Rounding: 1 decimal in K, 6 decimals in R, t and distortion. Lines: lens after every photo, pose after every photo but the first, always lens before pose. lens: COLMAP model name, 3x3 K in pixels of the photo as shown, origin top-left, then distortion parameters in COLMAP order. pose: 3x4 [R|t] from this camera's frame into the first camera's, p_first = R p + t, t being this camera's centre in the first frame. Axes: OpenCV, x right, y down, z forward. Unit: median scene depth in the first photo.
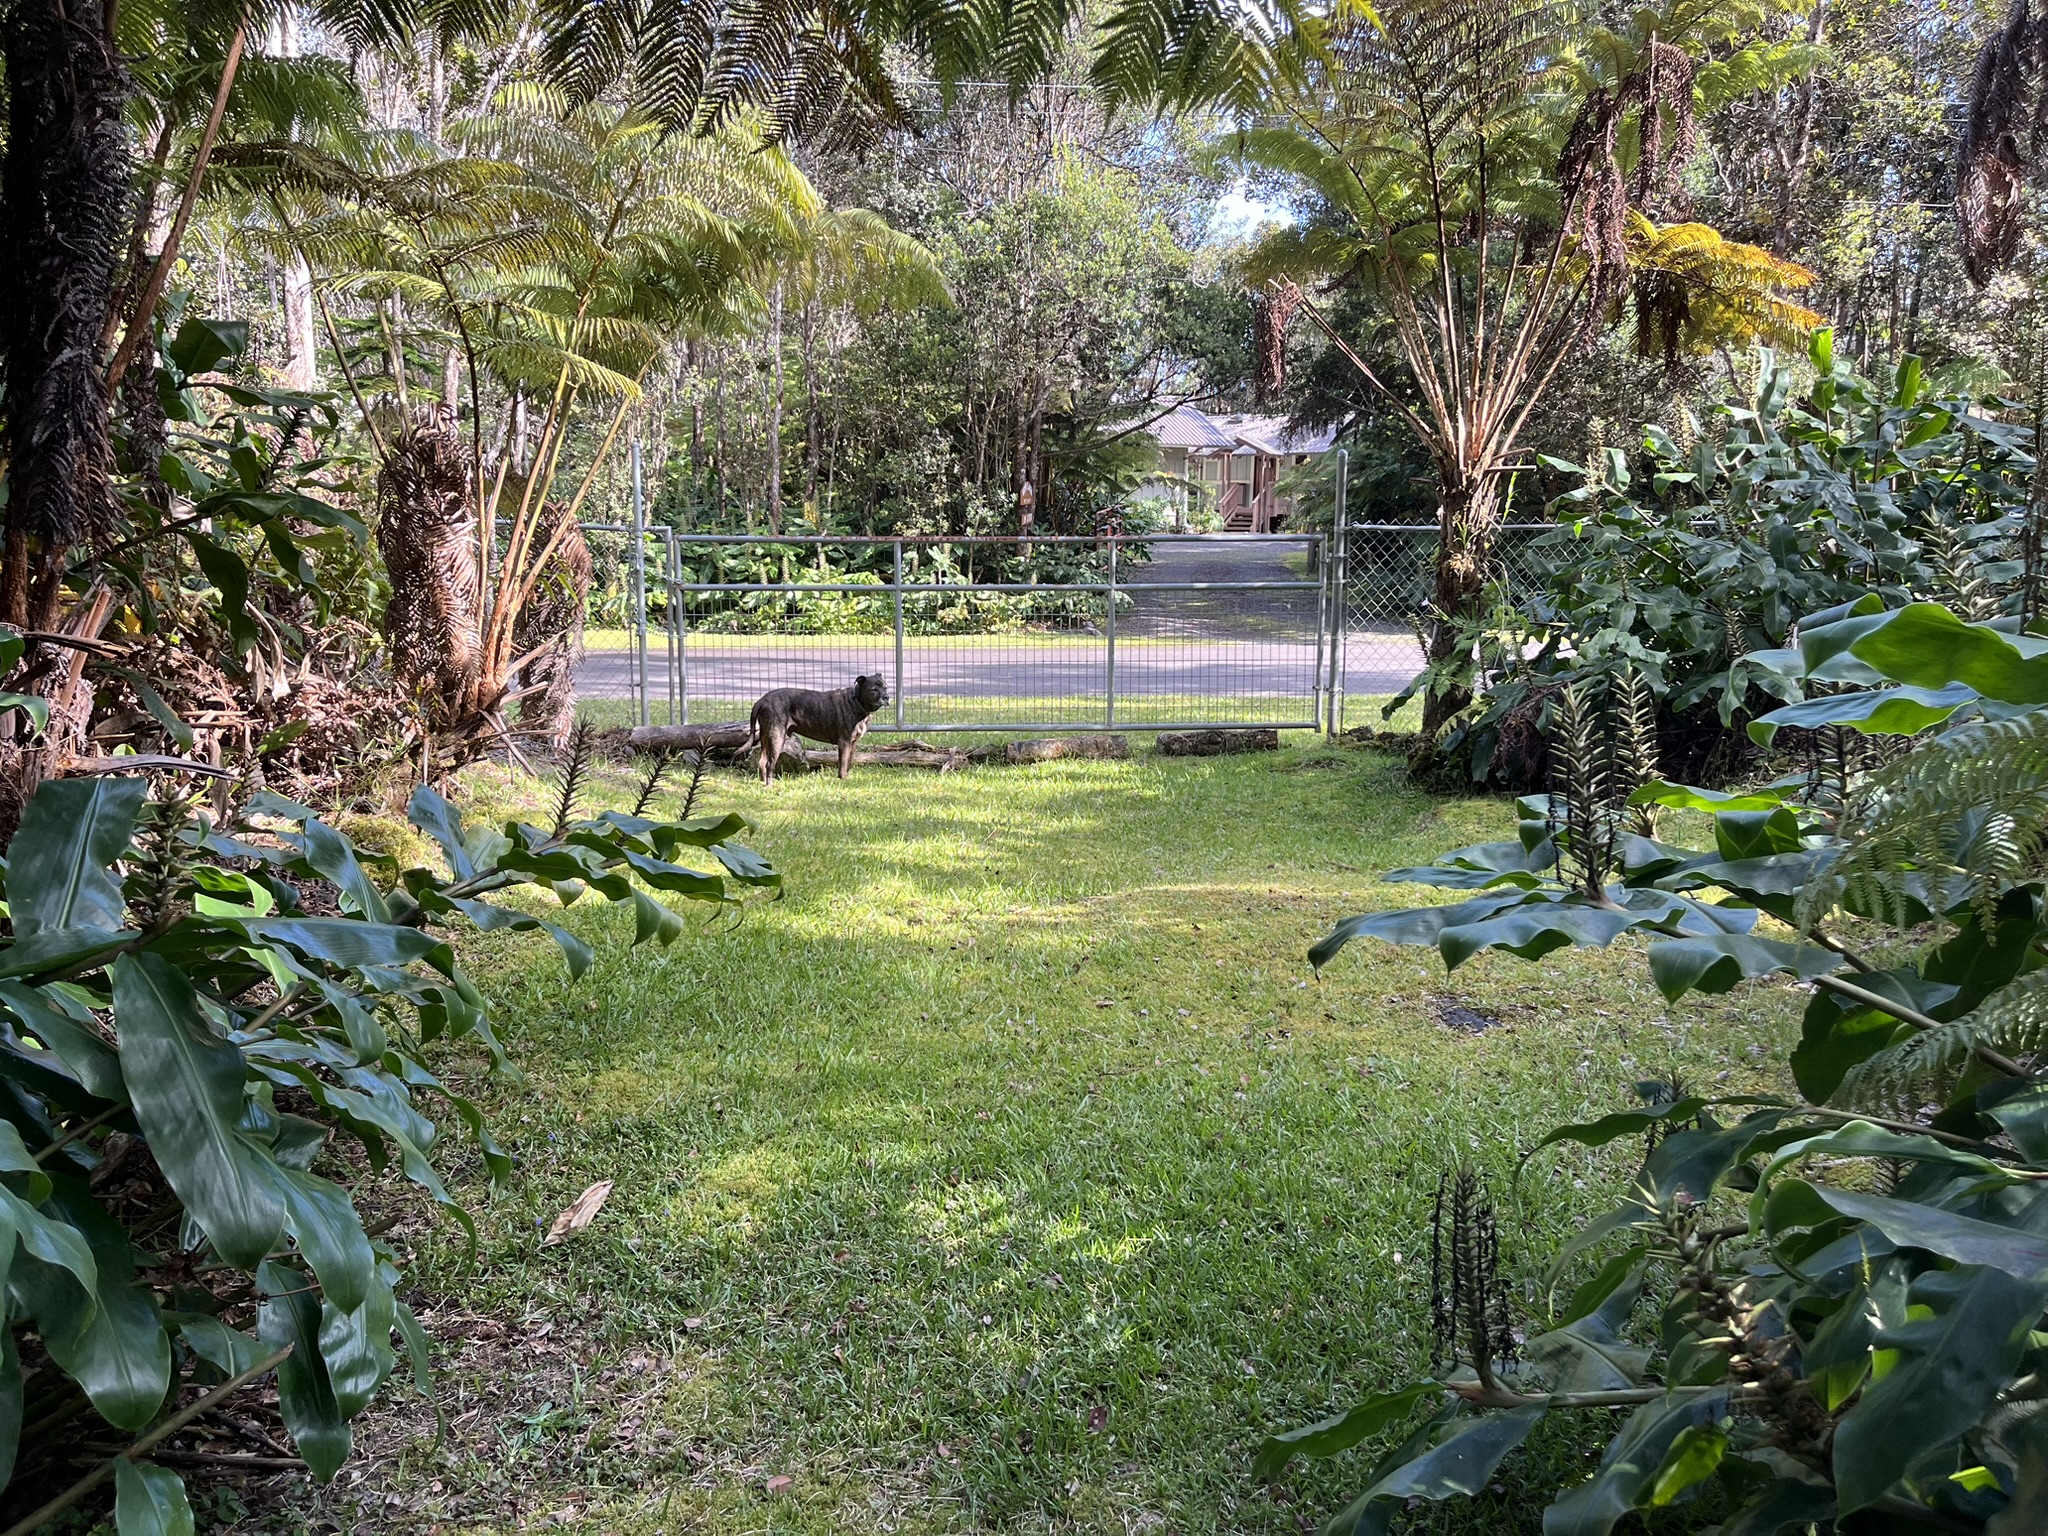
lens RADIAL K [[1544.1, 0, 1022.2], [0, 1544.1, 769.8], [0, 0, 1]] dist [0.023297, -0.048189]
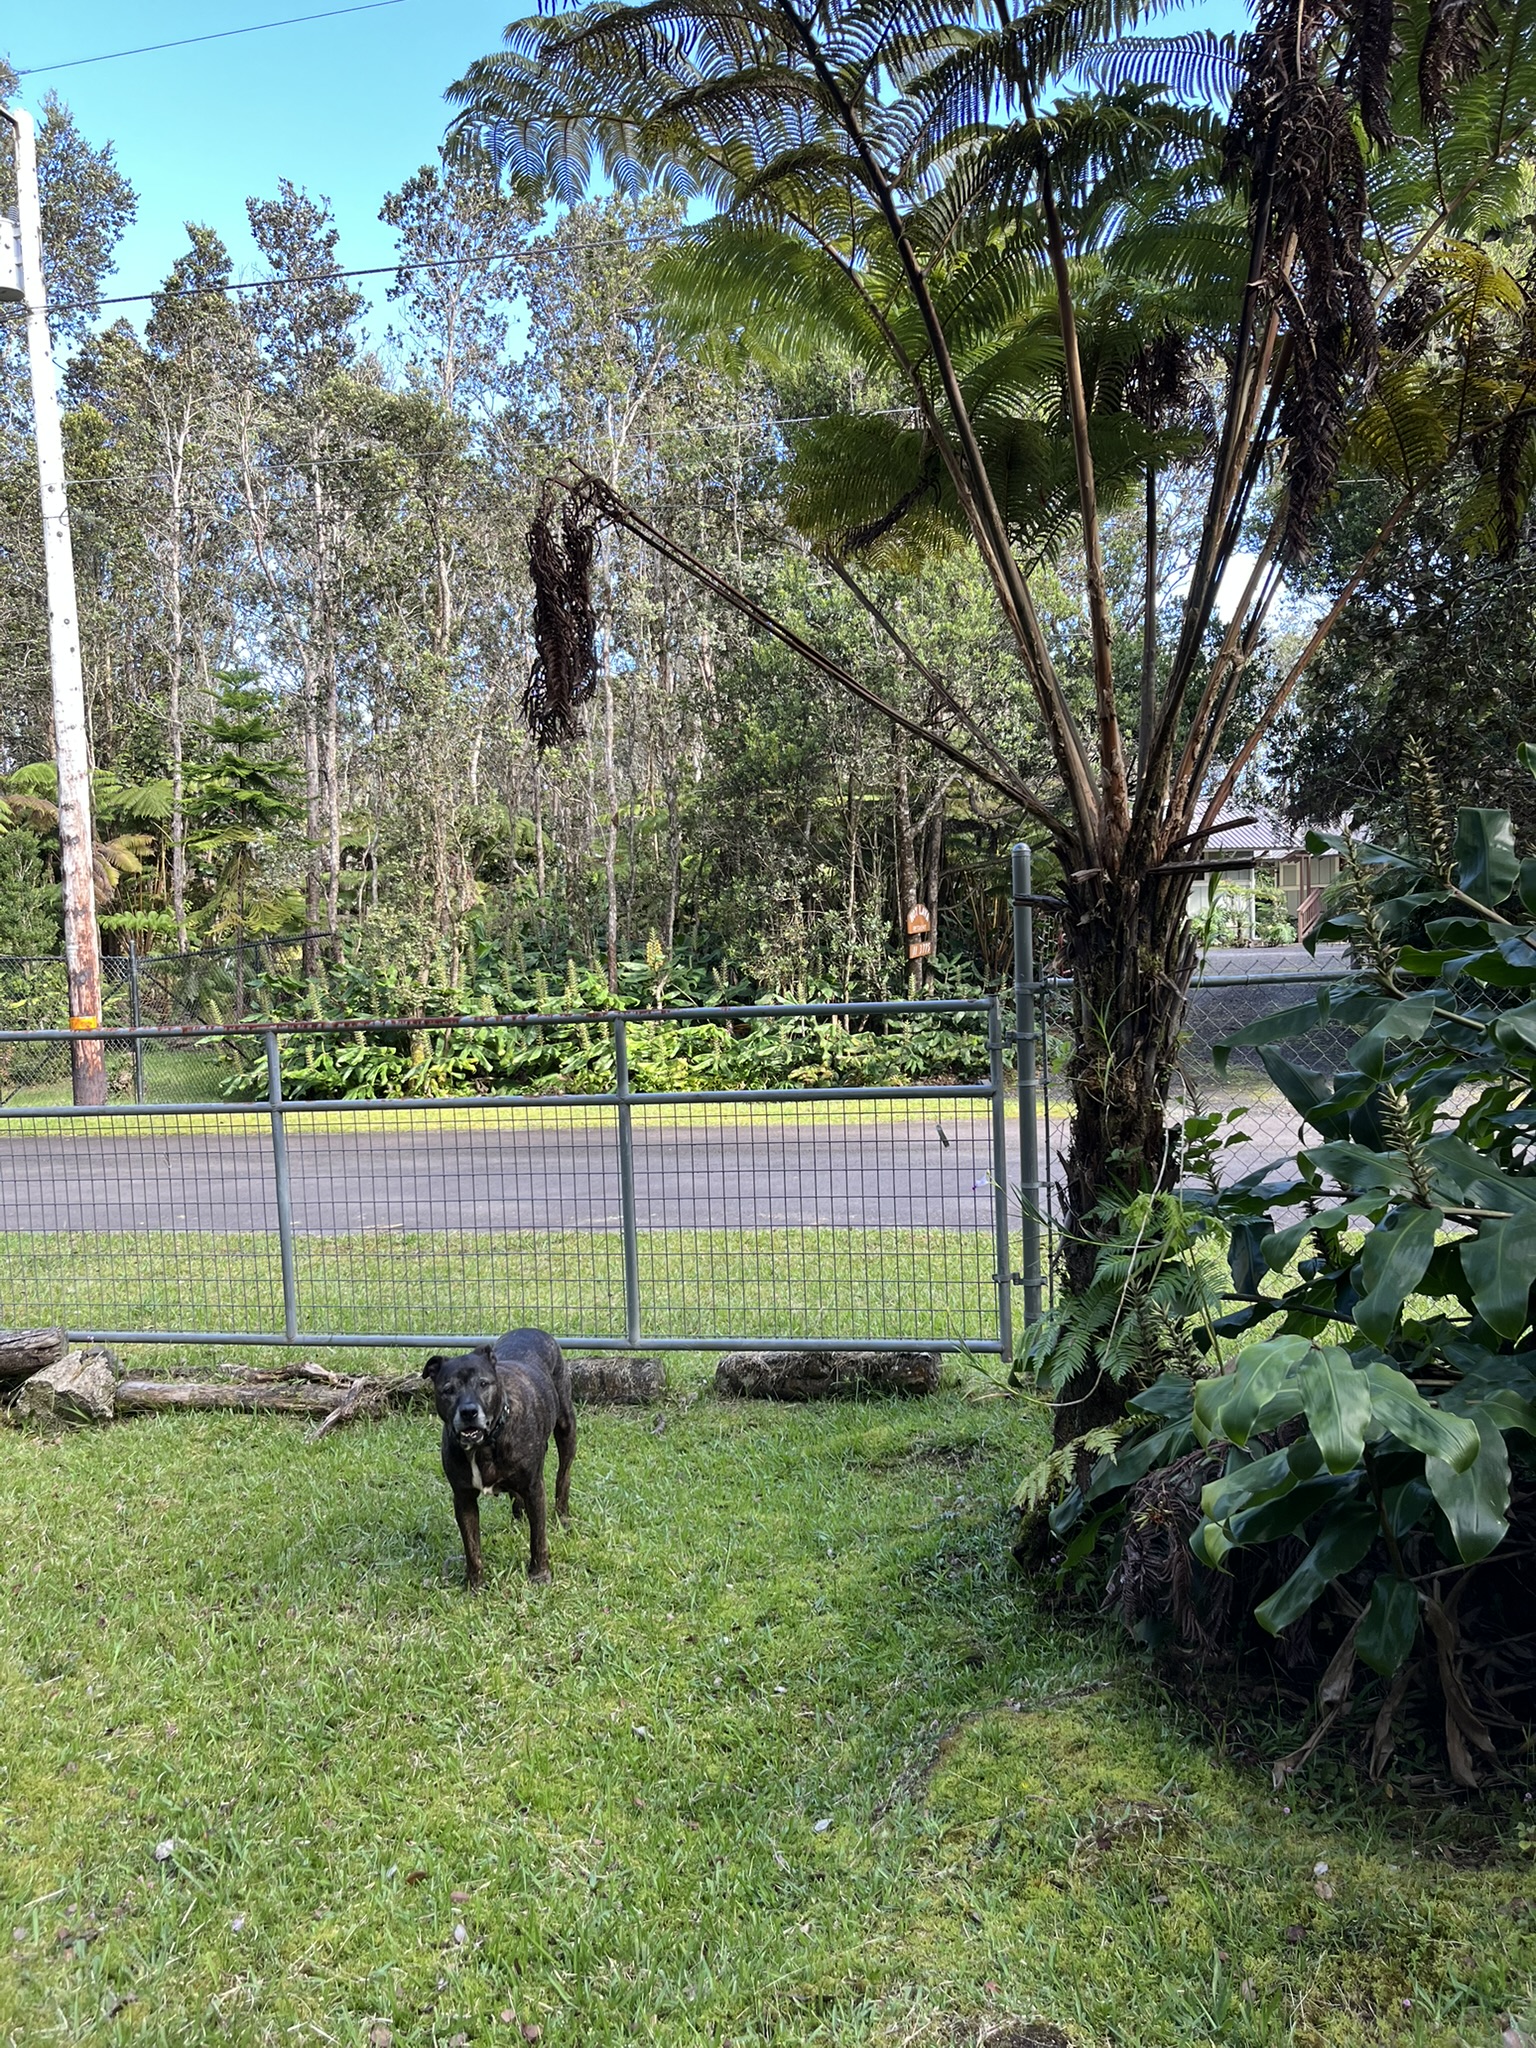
lens RADIAL K [[1544.1, 0, 769.7], [0, 1544.1, 1020.8], [0, 0, 1]] dist [0.023297, -0.048189]
pose [[0.971278, -0.026437, -0.236475, 0.122669], [0.000846, 0.994186, -0.107672, -0.042650], [0.237947, 0.104379, 0.965653, 0.228017]]
